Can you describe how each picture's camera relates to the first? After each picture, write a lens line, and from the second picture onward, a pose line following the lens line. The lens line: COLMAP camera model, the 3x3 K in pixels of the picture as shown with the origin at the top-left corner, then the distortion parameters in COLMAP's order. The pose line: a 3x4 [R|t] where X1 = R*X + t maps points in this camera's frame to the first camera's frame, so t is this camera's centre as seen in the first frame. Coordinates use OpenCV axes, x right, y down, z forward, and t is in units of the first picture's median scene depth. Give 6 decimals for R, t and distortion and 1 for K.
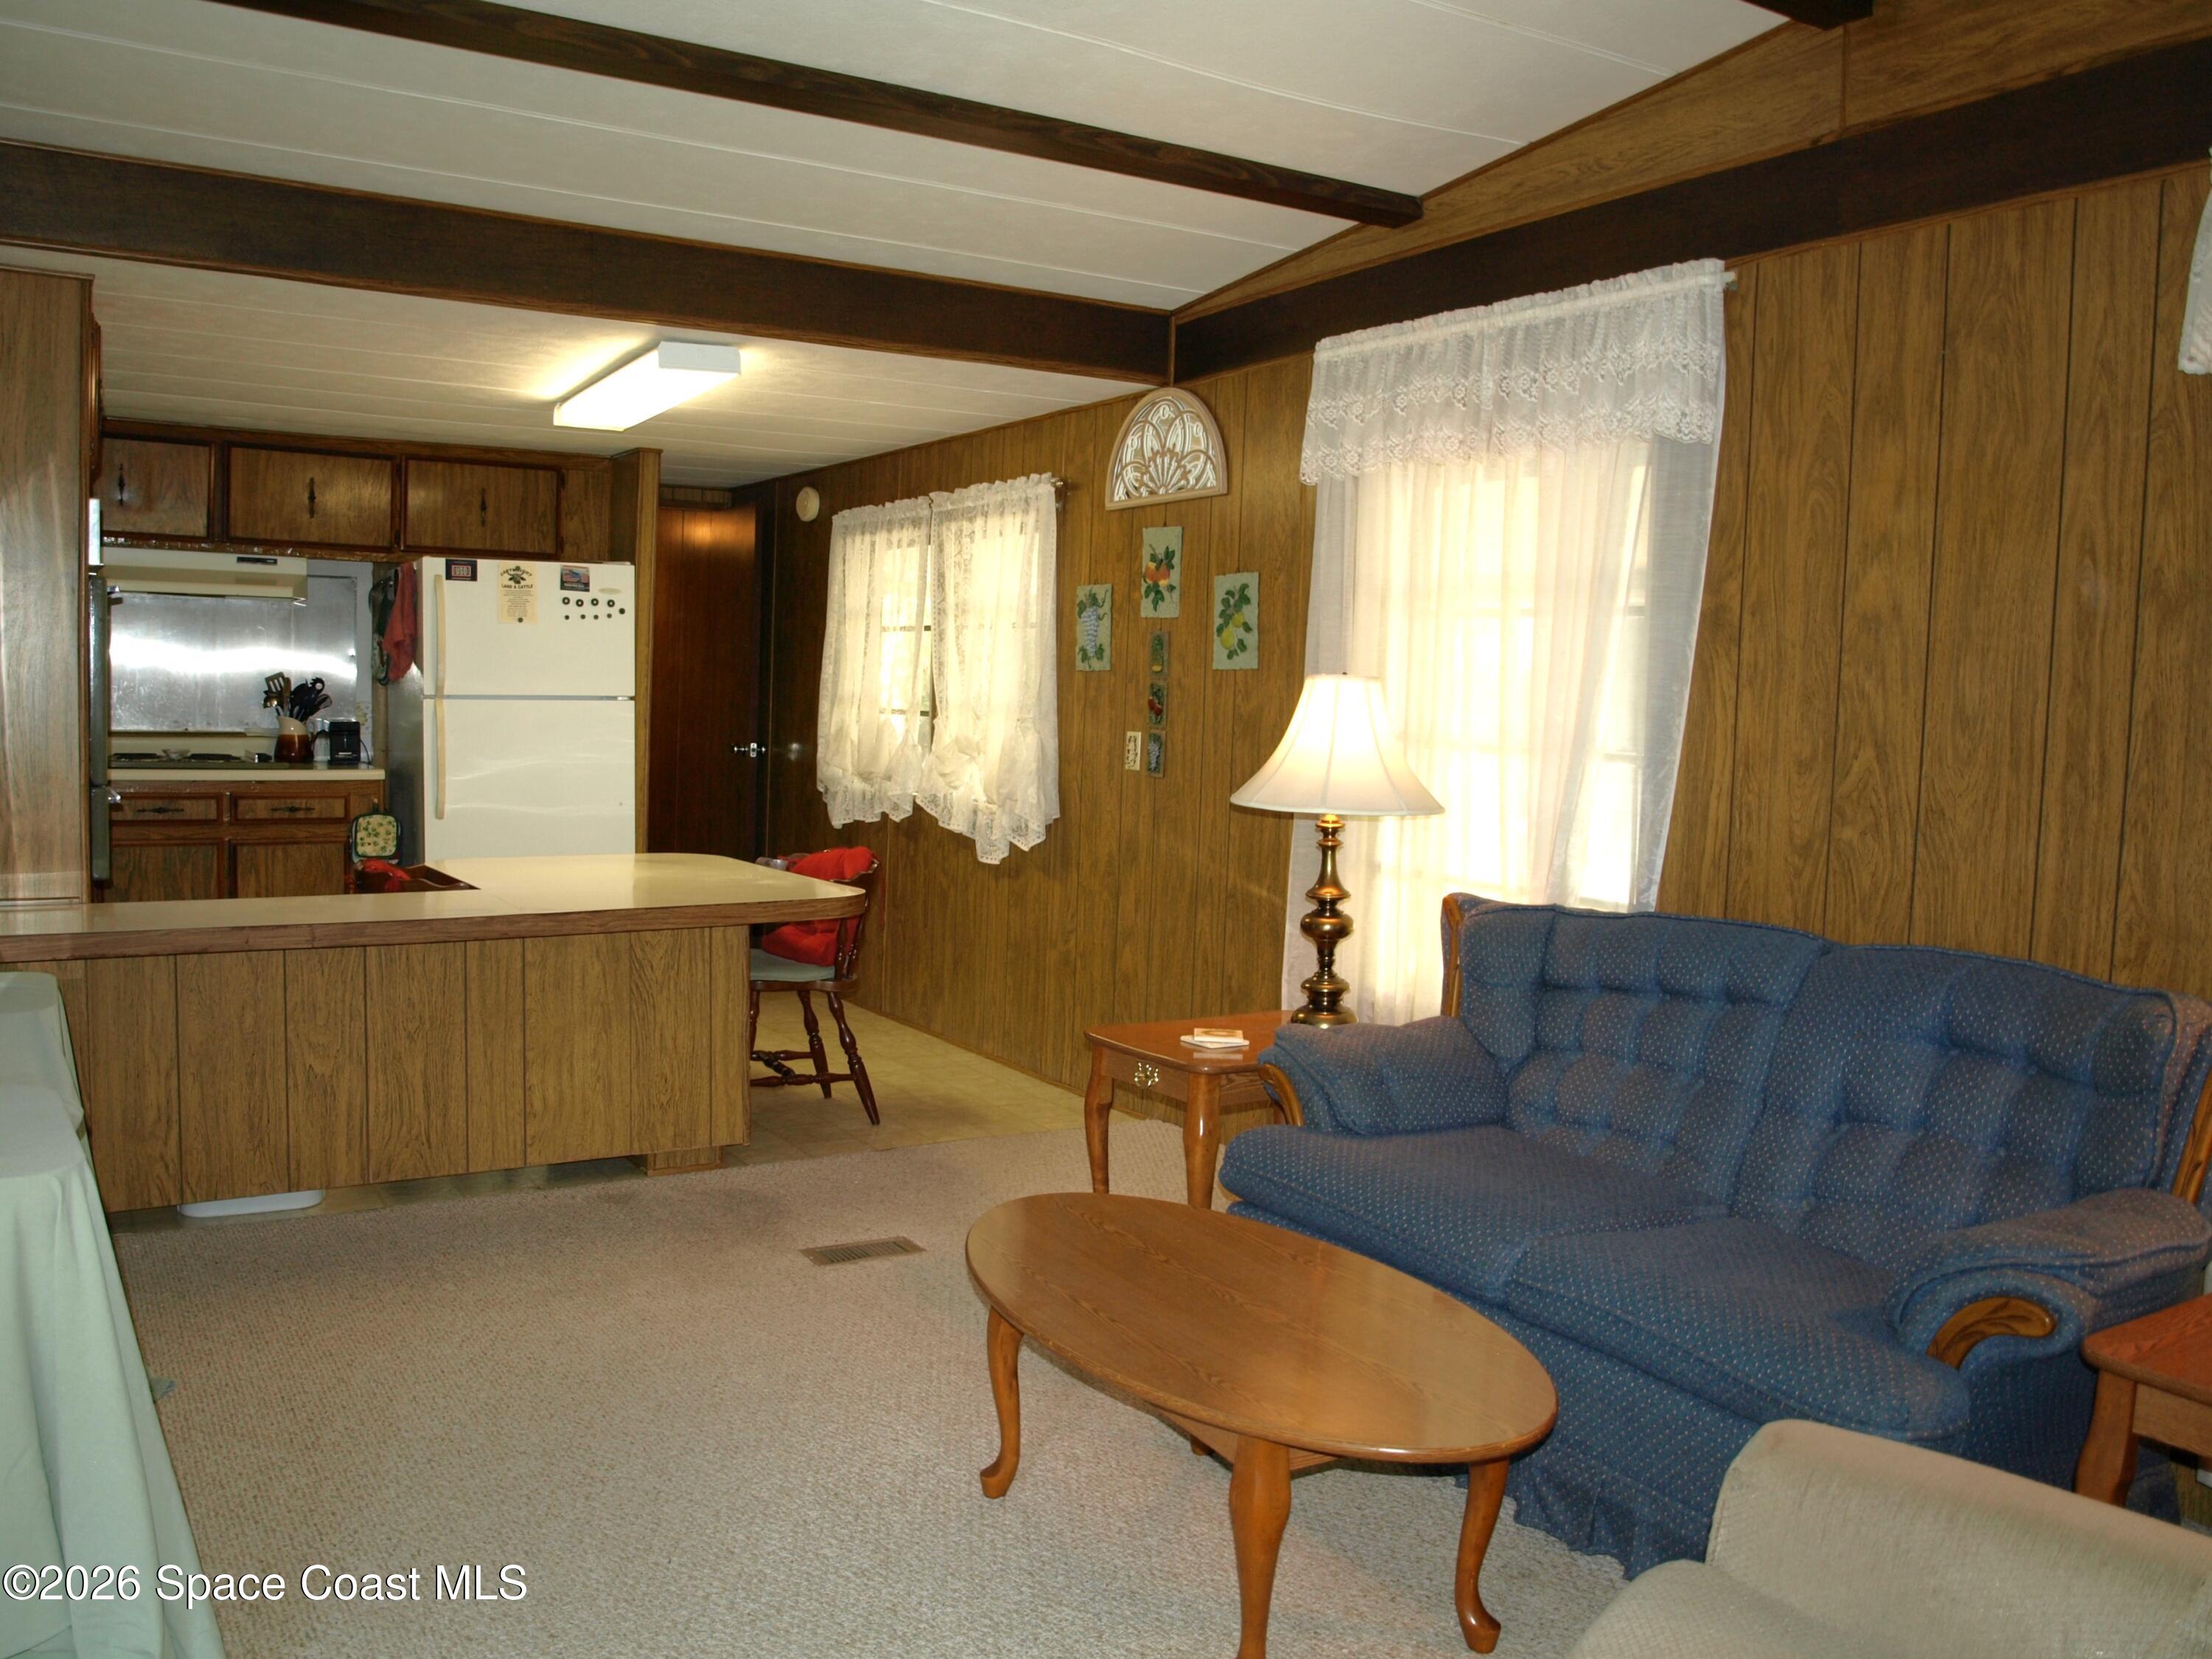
lens RADIAL K [[1810.3, 0, 1094.2], [0, 1810.3, 821.6], [0, 0, 1]] dist [-0.099547, 0.055716]
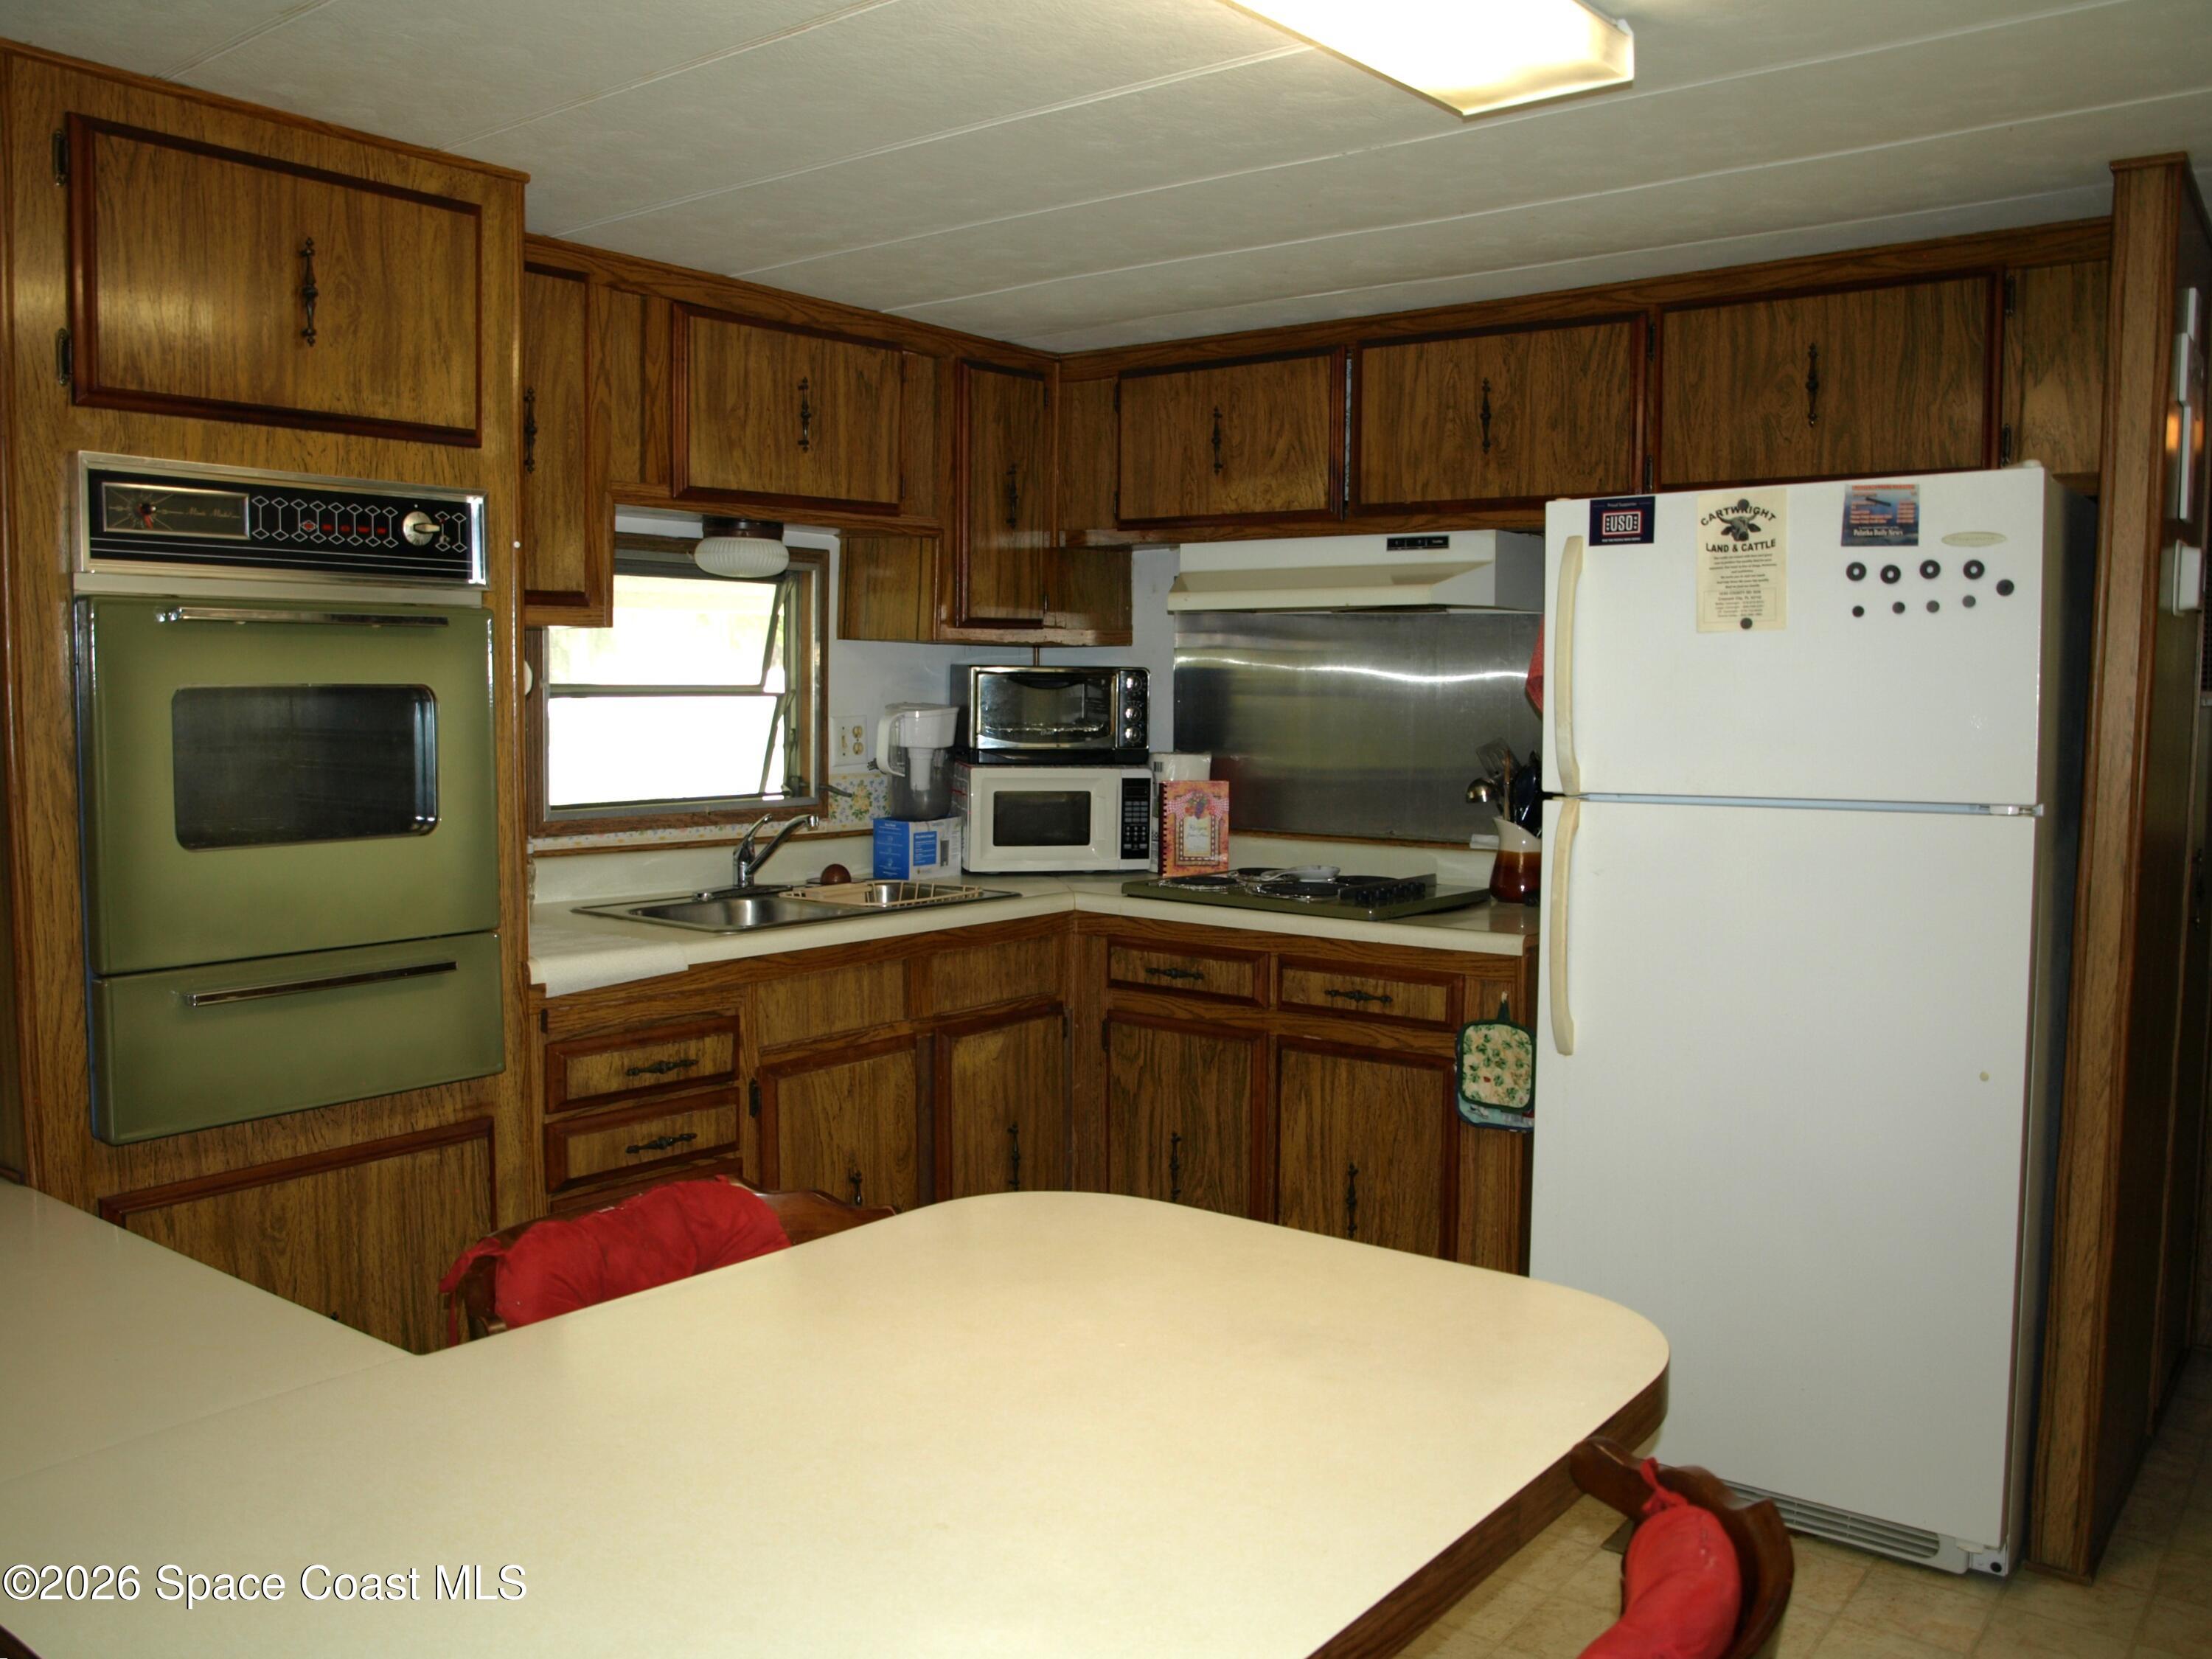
lens RADIAL K [[1810.3, 0, 1094.2], [0, 1810.3, 821.6], [0, 0, 1]] dist [-0.099547, 0.055716]
pose [[0.338273, 0.042096, -0.940106, 0.036078], [-0.064693, 0.997676, 0.021396, -0.066860], [0.938822, 0.053581, 0.340210, 0.741110]]
